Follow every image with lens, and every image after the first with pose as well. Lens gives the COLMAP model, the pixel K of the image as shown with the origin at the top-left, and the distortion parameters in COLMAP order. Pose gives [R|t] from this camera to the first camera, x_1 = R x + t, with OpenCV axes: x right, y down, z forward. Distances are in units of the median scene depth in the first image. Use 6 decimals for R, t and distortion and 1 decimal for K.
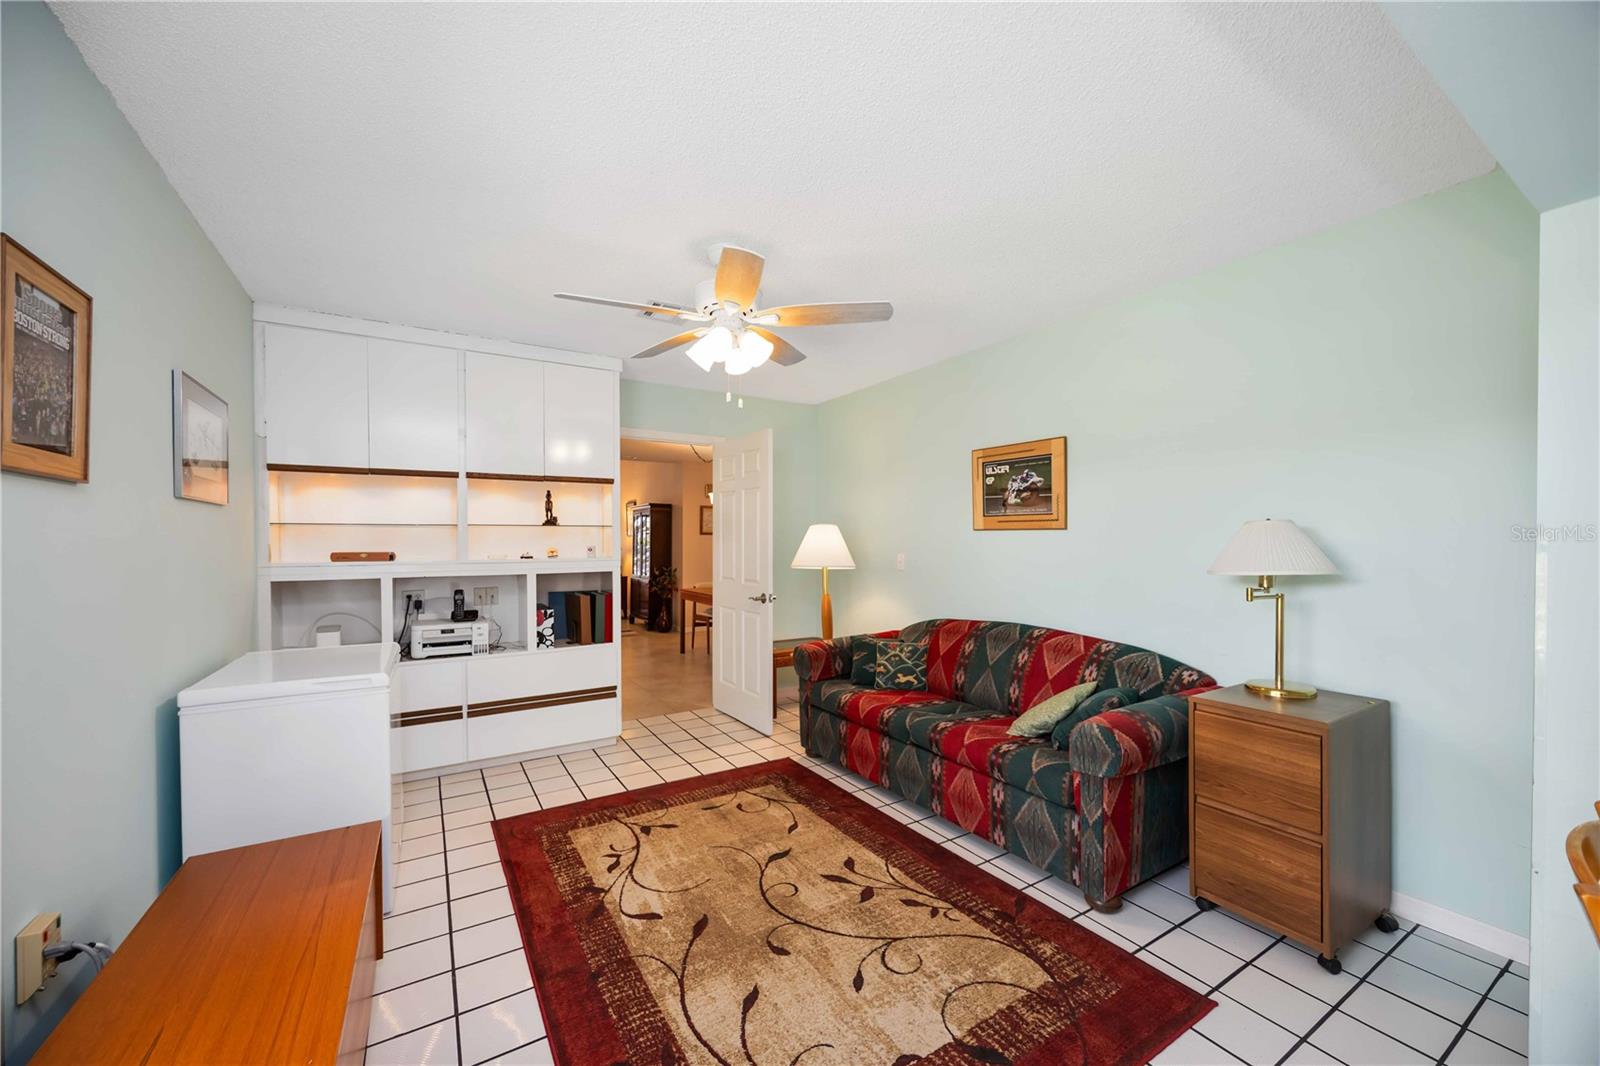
lens RADIAL K [[607.6, 0, 802.5], [0, 607.6, 529.6], [0, 0, 1]] dist [0.000638, 0.000133]
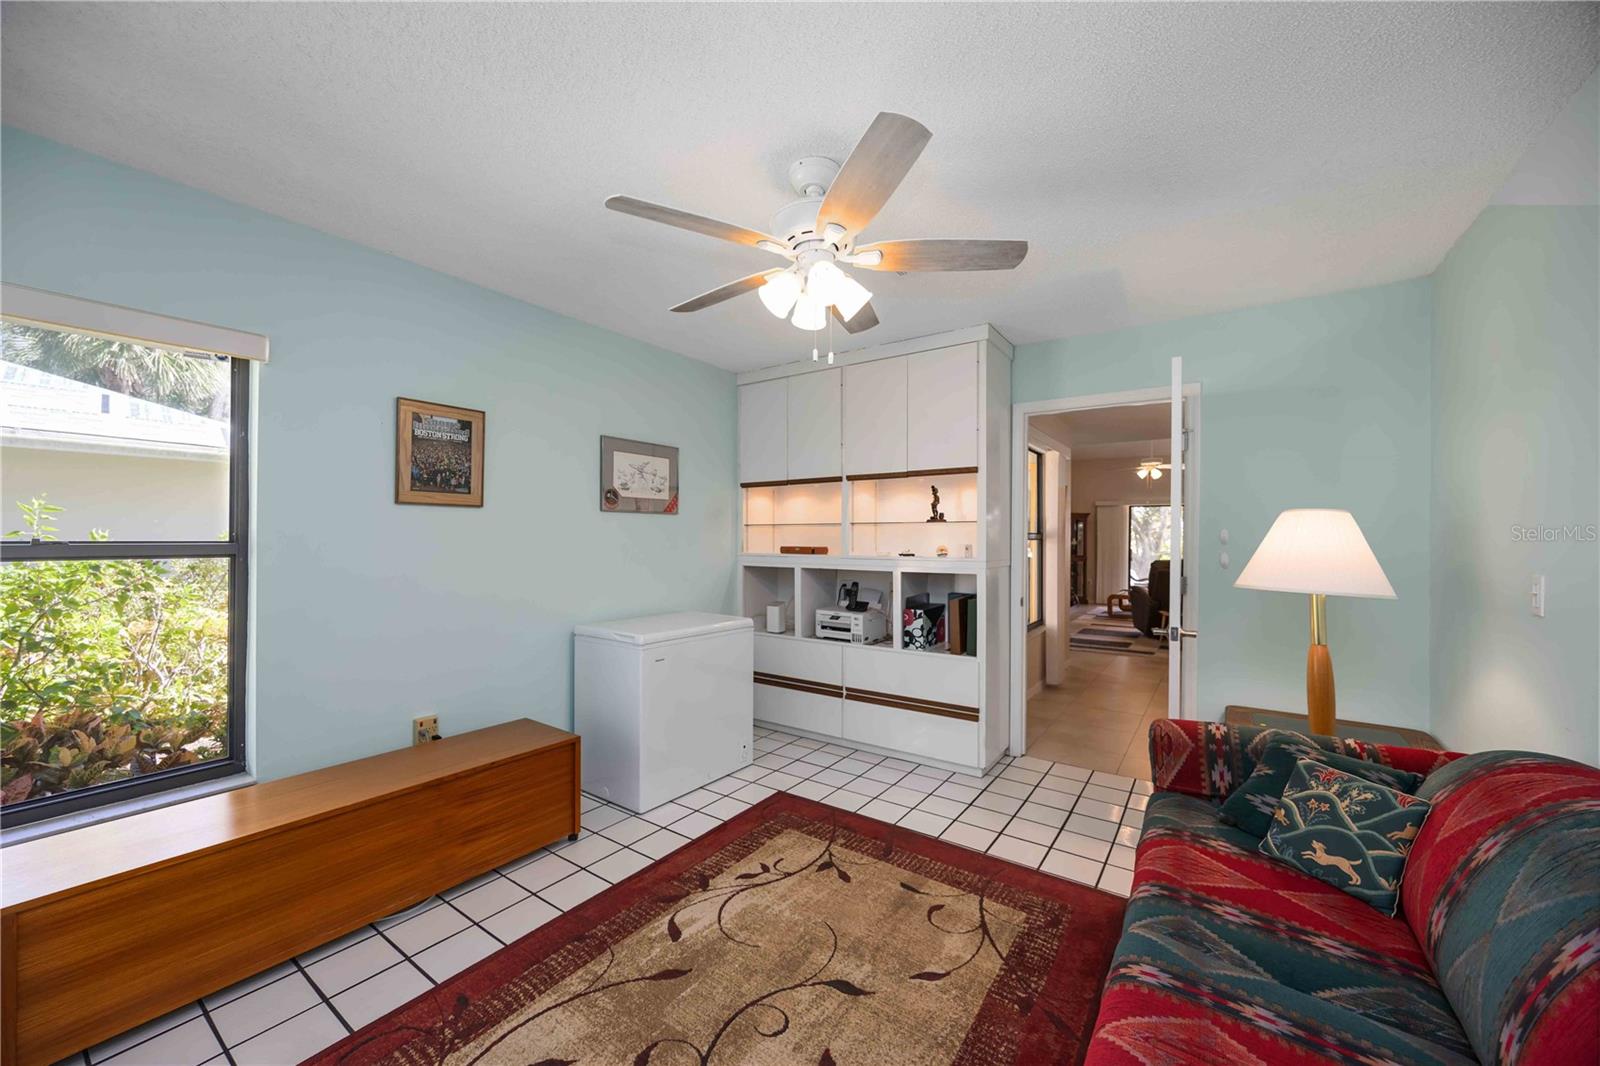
lens RADIAL K [[607.6, 0, 802.5], [0, 607.6, 529.6], [0, 0, 1]] dist [0.000638, 0.000133]
pose [[0.394080, -0.008829, -0.919034, 0.441624], [0.012952, 0.999908, -0.004052, 0.007080], [0.918985, -0.010307, 0.394158, 0.507994]]
